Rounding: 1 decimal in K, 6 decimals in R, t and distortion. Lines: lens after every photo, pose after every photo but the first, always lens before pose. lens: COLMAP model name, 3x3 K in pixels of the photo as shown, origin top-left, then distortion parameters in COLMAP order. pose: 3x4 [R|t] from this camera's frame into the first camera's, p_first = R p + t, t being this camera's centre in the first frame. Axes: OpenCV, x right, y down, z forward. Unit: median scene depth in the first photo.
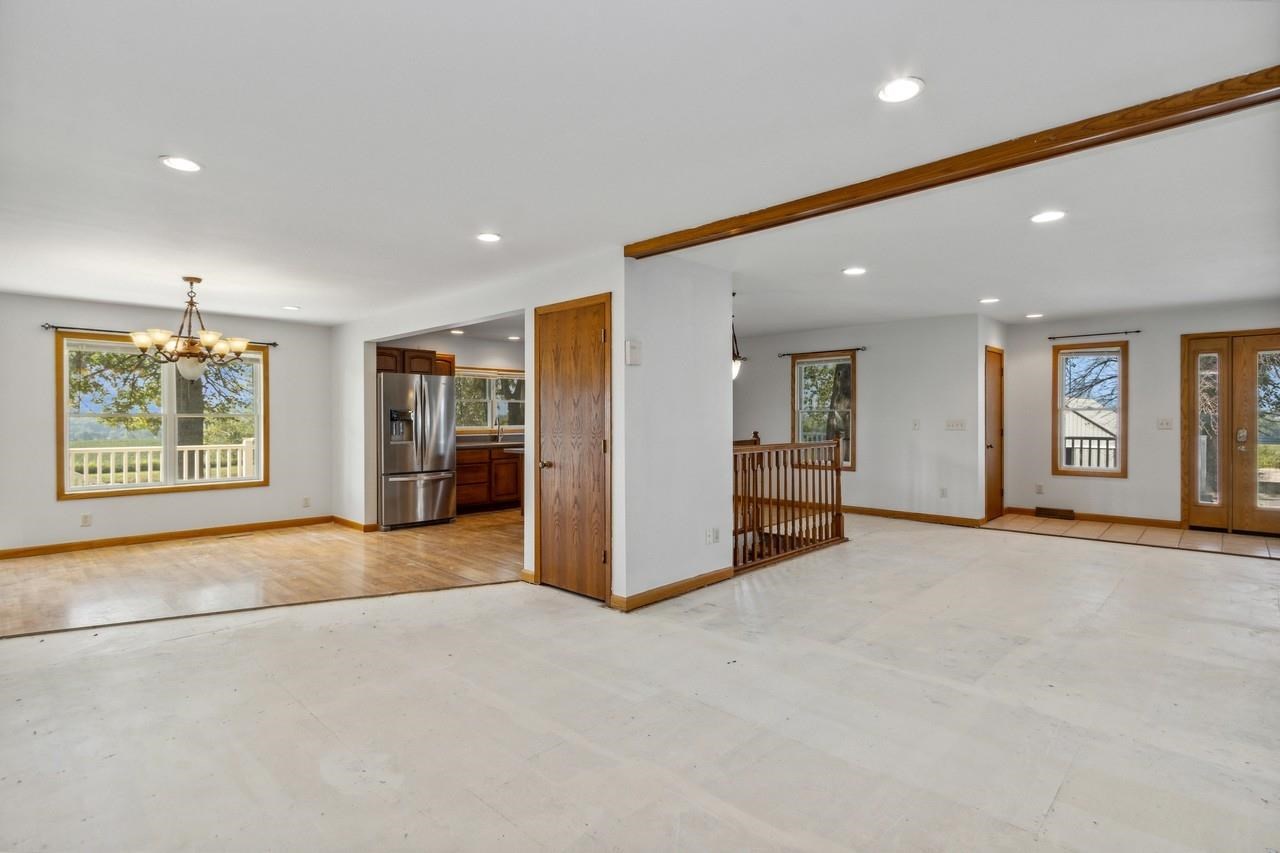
lens RADIAL K [[620.3, 0, 665.1], [0, 620.3, 427.4], [0, 0, 1]] dist [0.000252, -0.000911]
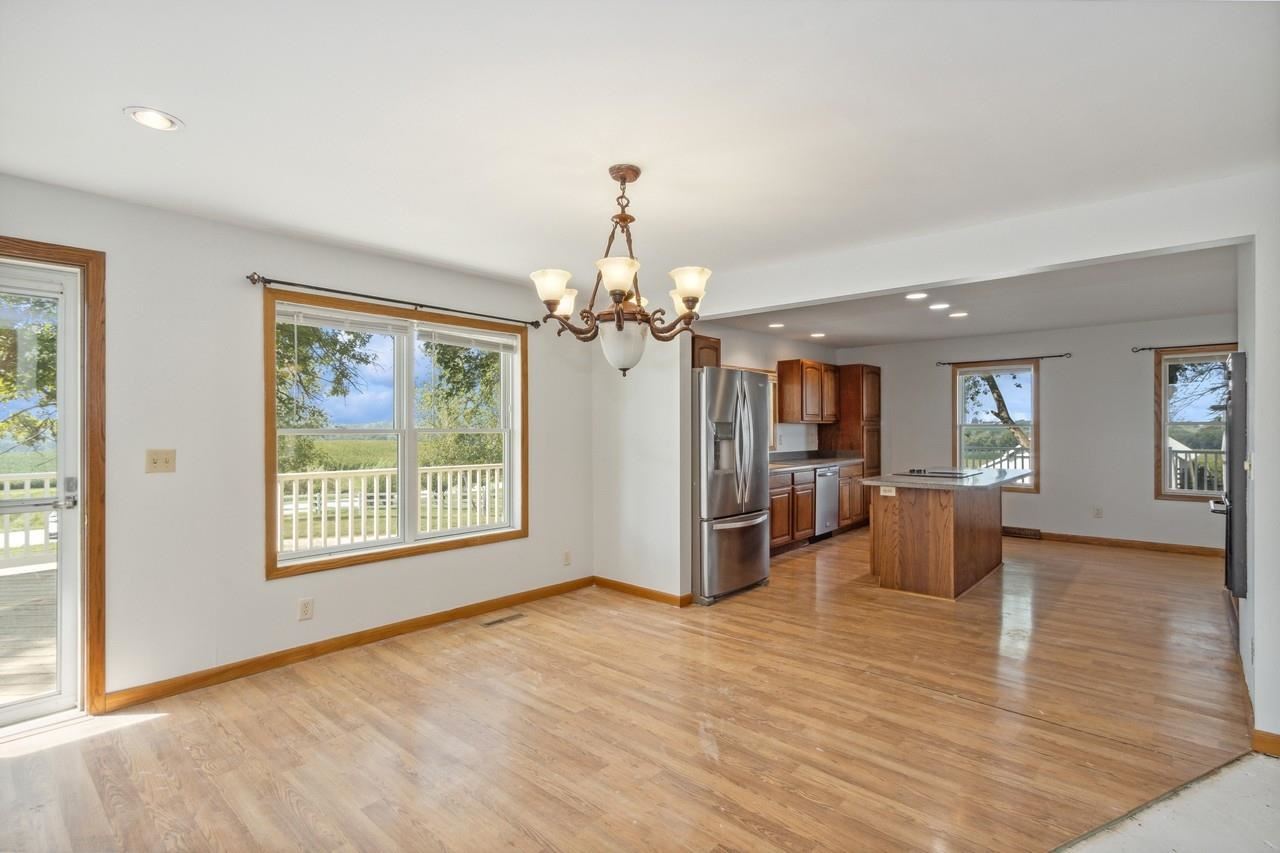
lens RADIAL K [[607.4, 0, 655.8], [0, 607.4, 426.3], [0, 0, 1]] dist [0.000172, 0.001204]
pose [[0.999573, 0.002570, 0.029100, -0.513838], [-0.002092, 0.999863, -0.016439, -0.013083], [-0.029138, 0.016371, 0.999441, 0.340849]]
